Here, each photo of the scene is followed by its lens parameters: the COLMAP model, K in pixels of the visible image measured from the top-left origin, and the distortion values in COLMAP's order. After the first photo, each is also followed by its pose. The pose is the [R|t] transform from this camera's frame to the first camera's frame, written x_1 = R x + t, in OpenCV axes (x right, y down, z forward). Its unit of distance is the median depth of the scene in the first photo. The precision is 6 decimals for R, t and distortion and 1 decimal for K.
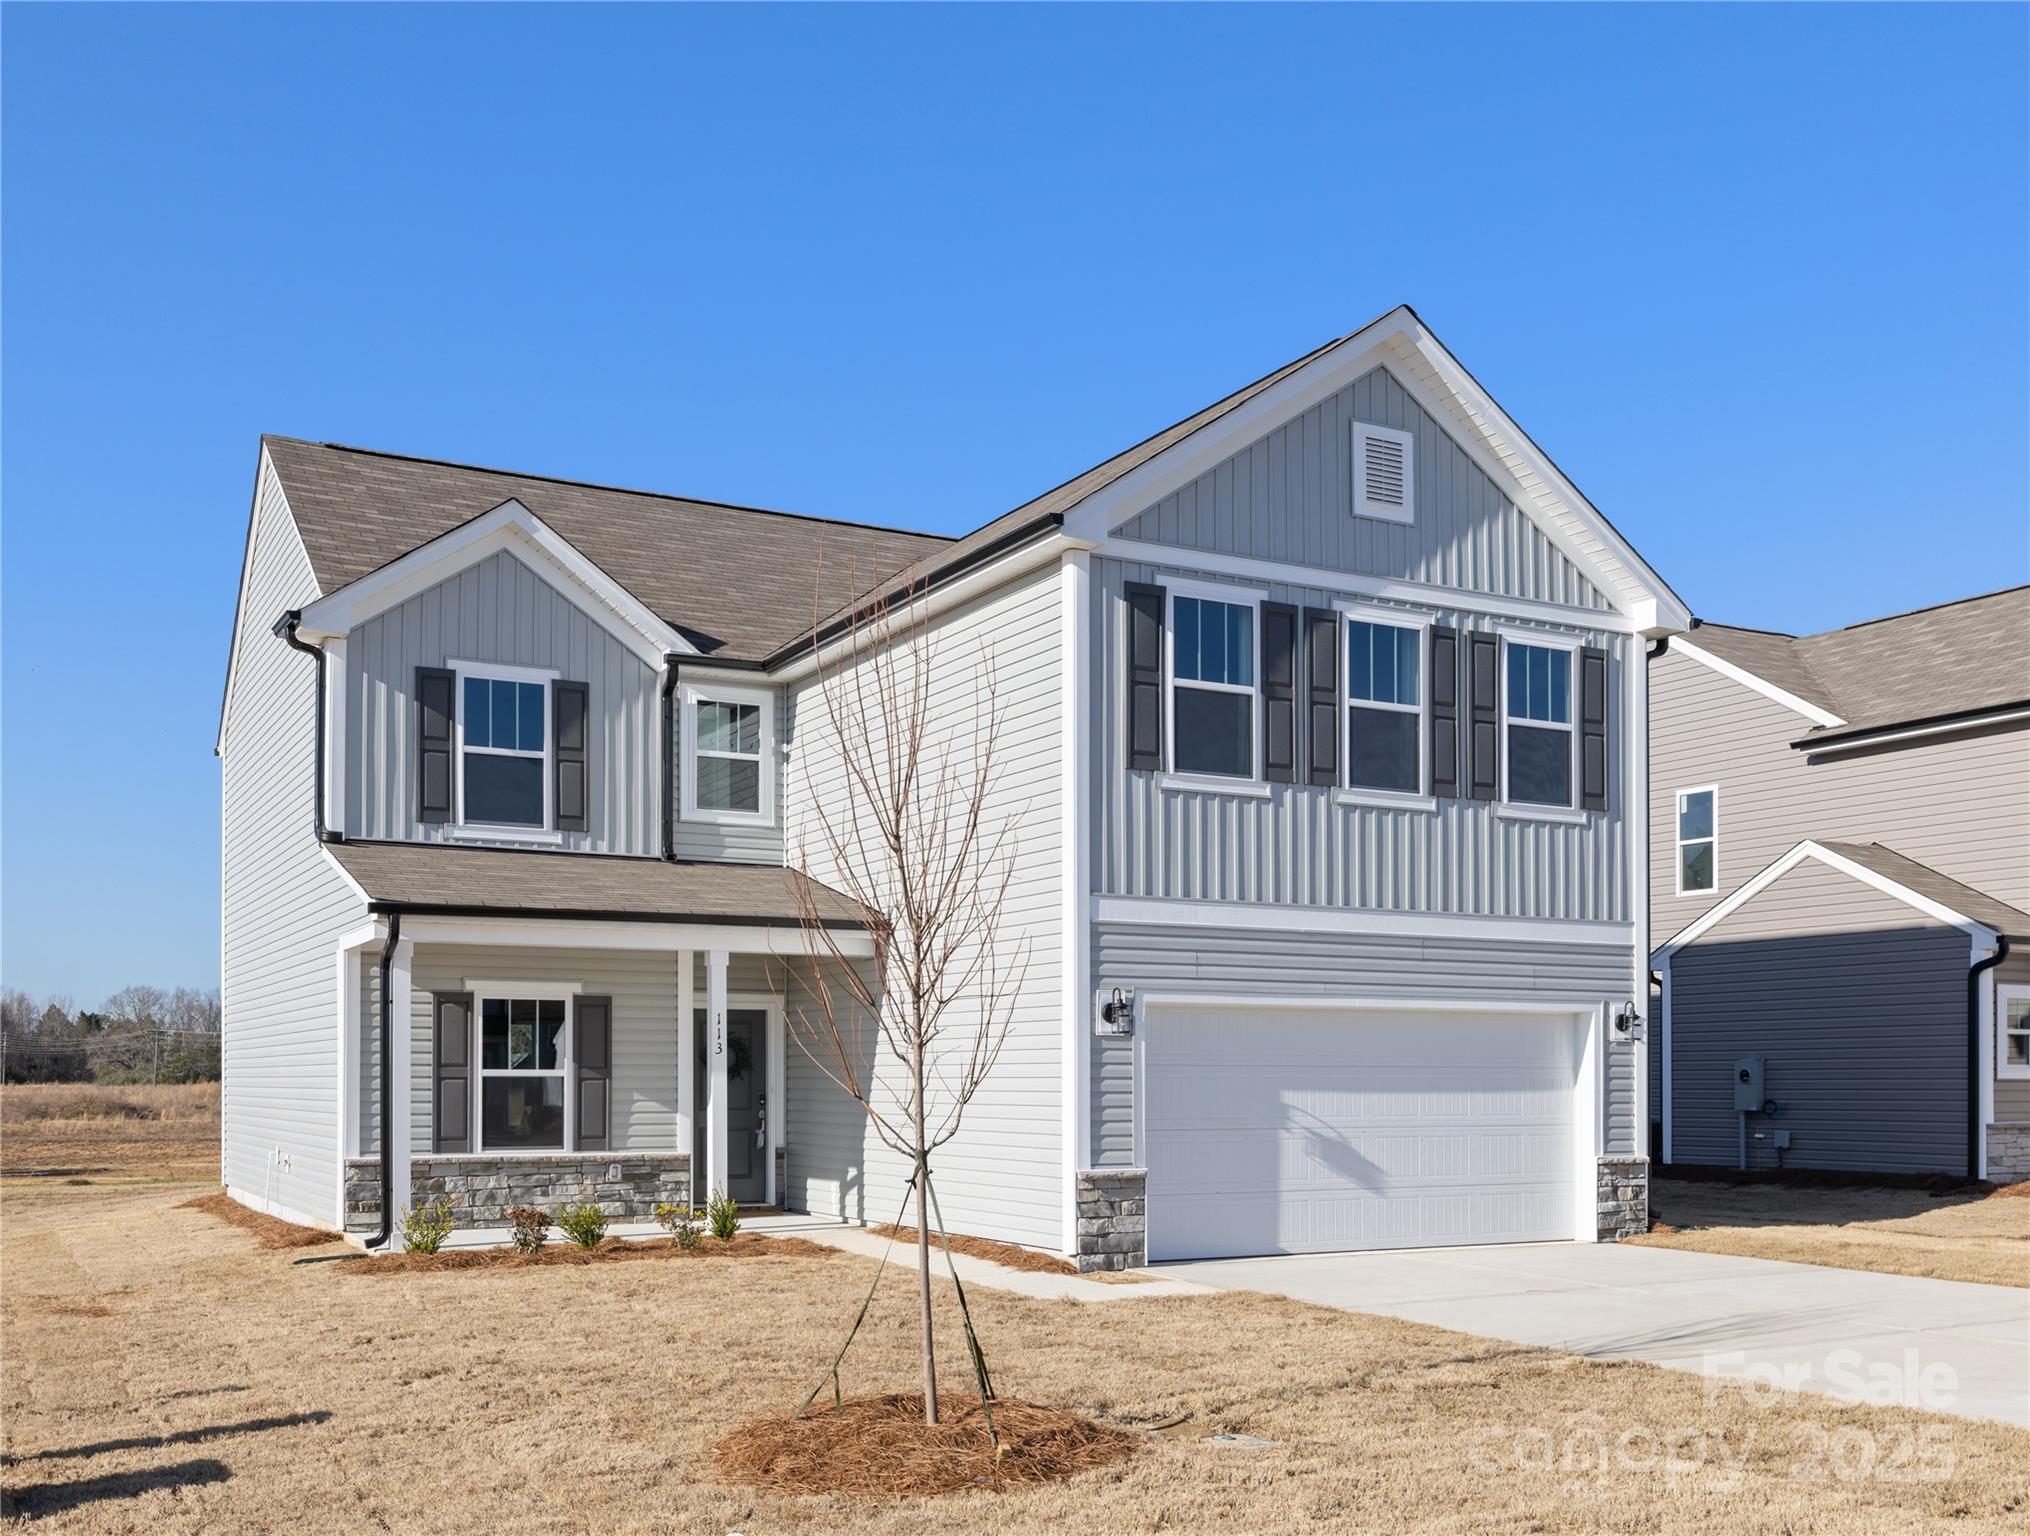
lens RADIAL K [[1955.3, 0, 1016.1], [0, 1955.3, 767.5], [0, 0, 1]] dist [-0.005561, 0.000000]
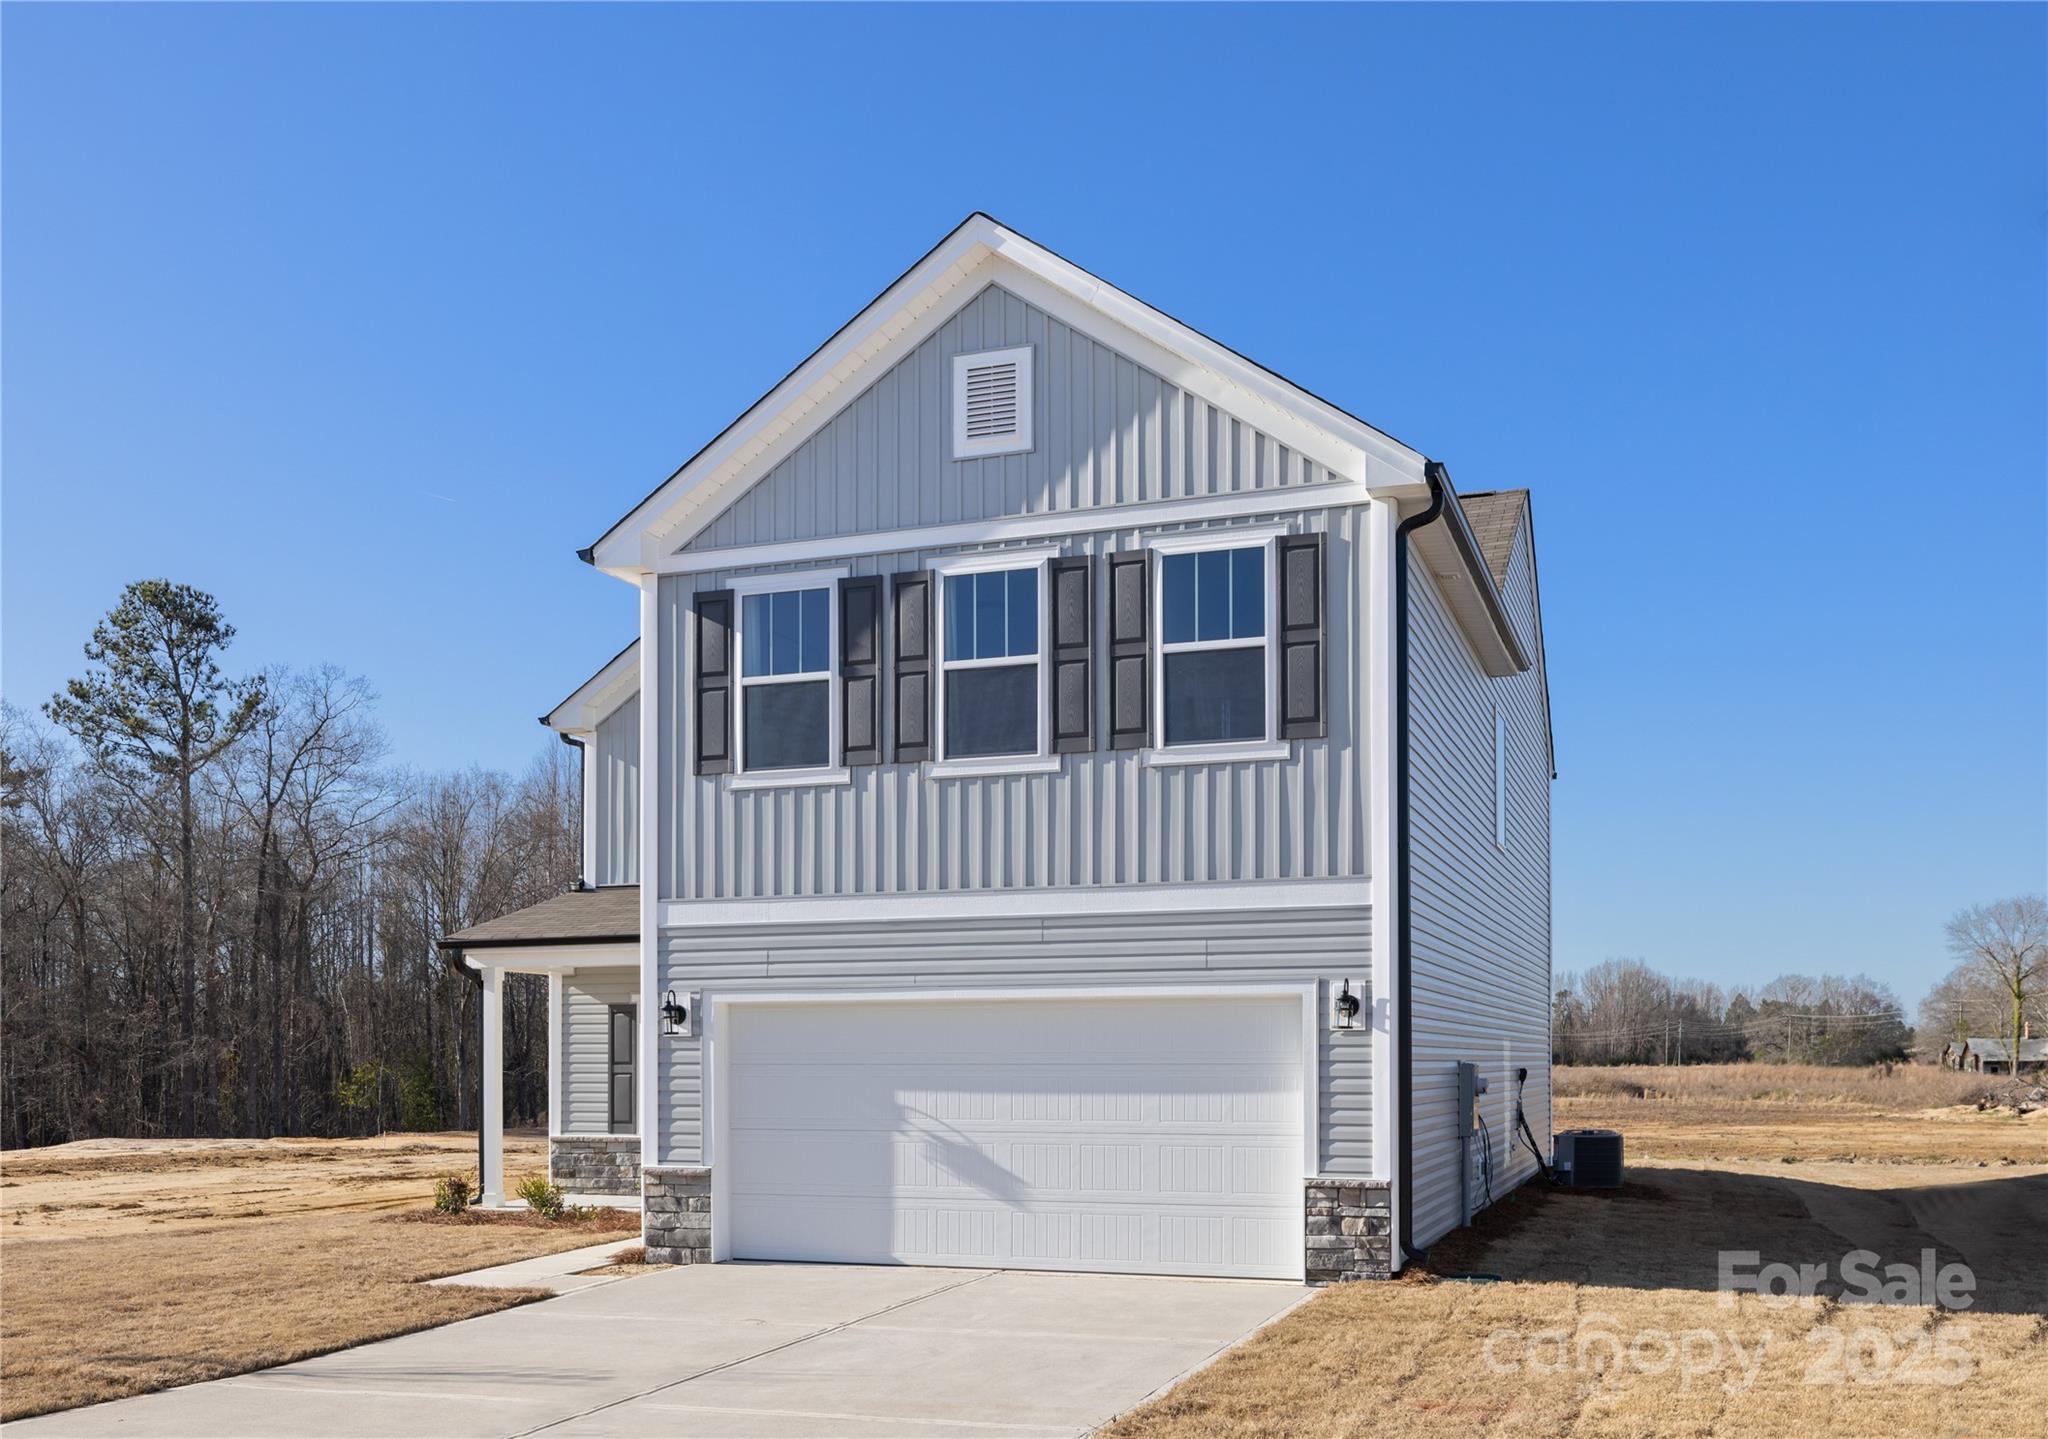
lens RADIAL K [[1801.7, 0, 1053.1], [0, 1801.7, 790.3], [0, 0, 1]] dist [-0.008869, 0.001387]
pose [[0.678282, -0.111737, -0.726256, 0.792893], [0.119051, 0.992023, -0.041440, 0.063700], [0.725093, -0.058353, 0.686174, 0.446317]]
